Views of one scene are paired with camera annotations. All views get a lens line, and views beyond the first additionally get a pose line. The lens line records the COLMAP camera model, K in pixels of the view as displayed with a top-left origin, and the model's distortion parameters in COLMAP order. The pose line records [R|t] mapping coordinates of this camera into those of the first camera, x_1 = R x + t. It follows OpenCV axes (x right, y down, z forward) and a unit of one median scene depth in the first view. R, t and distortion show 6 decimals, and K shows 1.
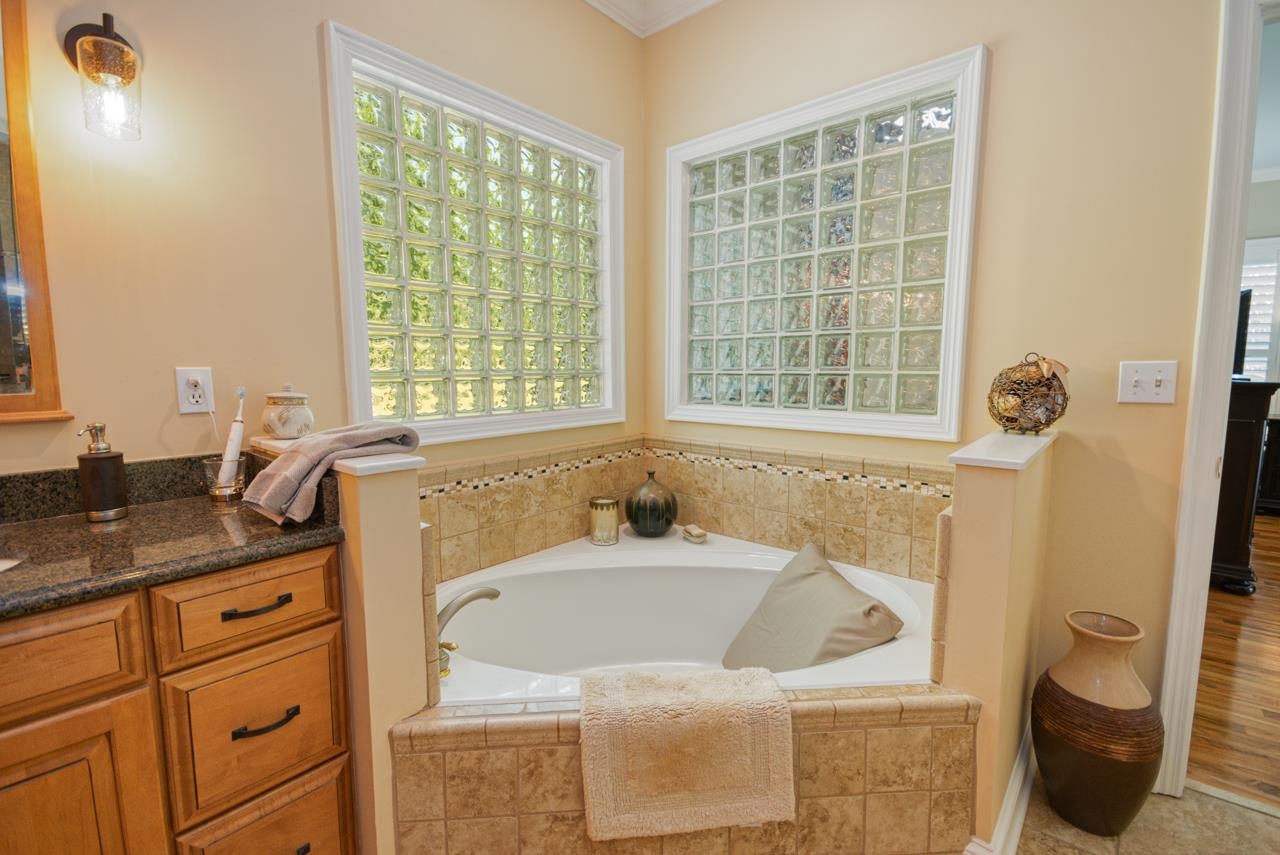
lens RADIAL K [[567.7, 0, 640.0], [0, 567.7, 427.5], [0, 0, 1]] dist [0.040037, -0.022029]
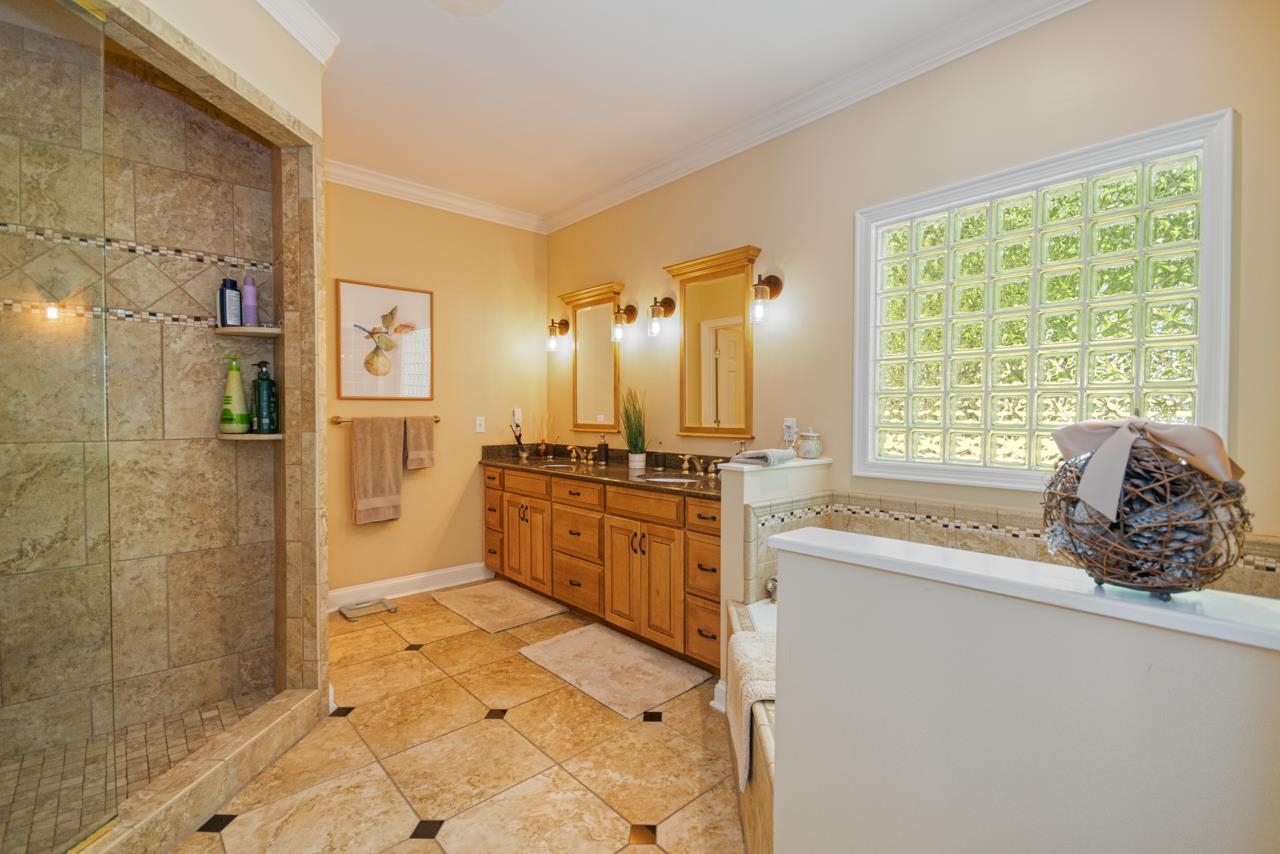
lens RADIAL K [[567.7, 0, 640.0], [0, 567.7, 427.0], [0, 0, 1]] dist [0.040037, -0.022029]
pose [[-0.136343, 0.025715, -0.990328, 1.536601], [-0.111747, 0.992884, 0.041166, -0.115739], [0.984339, 0.116279, -0.132499, 0.887989]]
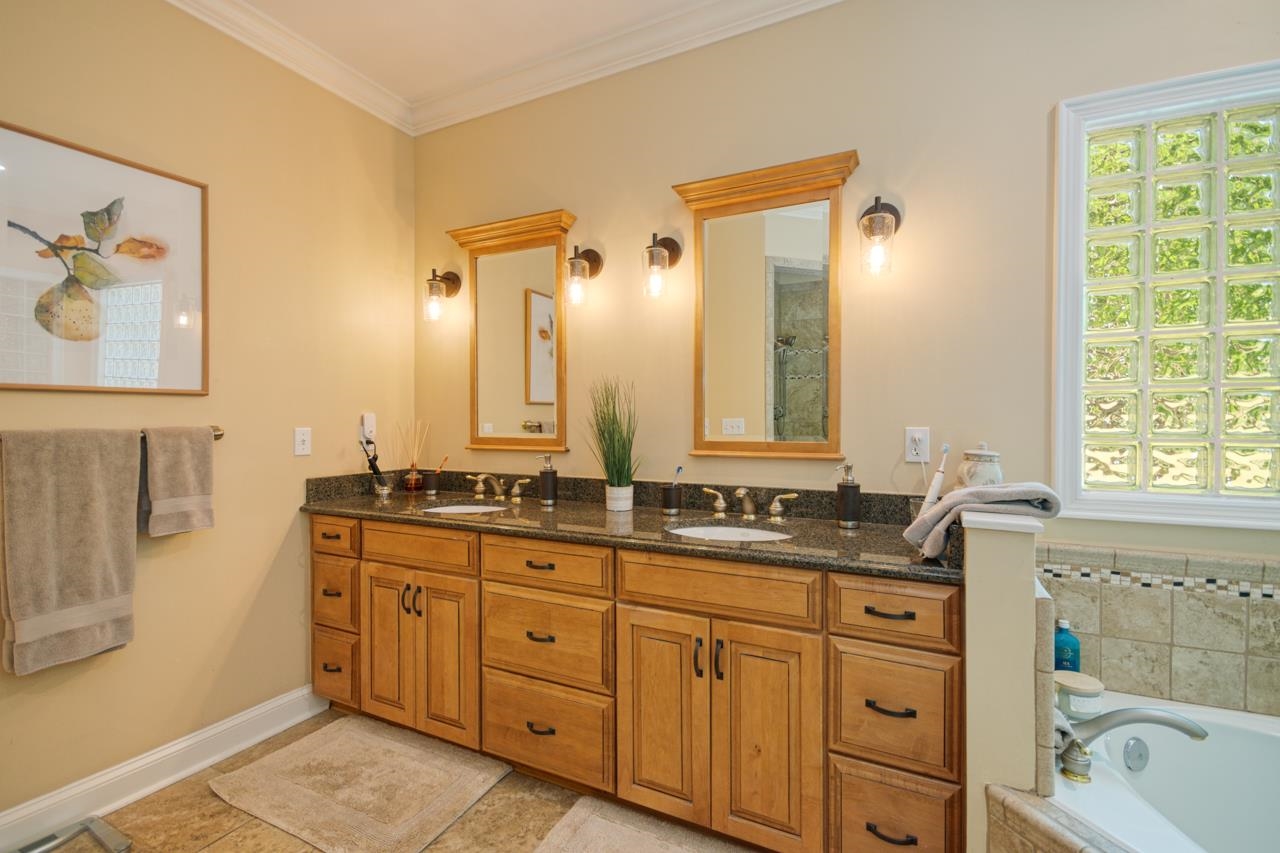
lens RADIAL K [[567.7, 0, 640.0], [0, 567.7, 426.5], [0, 0, 1]] dist [0.040037, -0.022029]
pose [[0.240147, 0.010826, -0.970676, 0.399800], [-0.108419, 0.993981, -0.015738, -0.021284], [0.964663, 0.109020, 0.239875, 0.094144]]
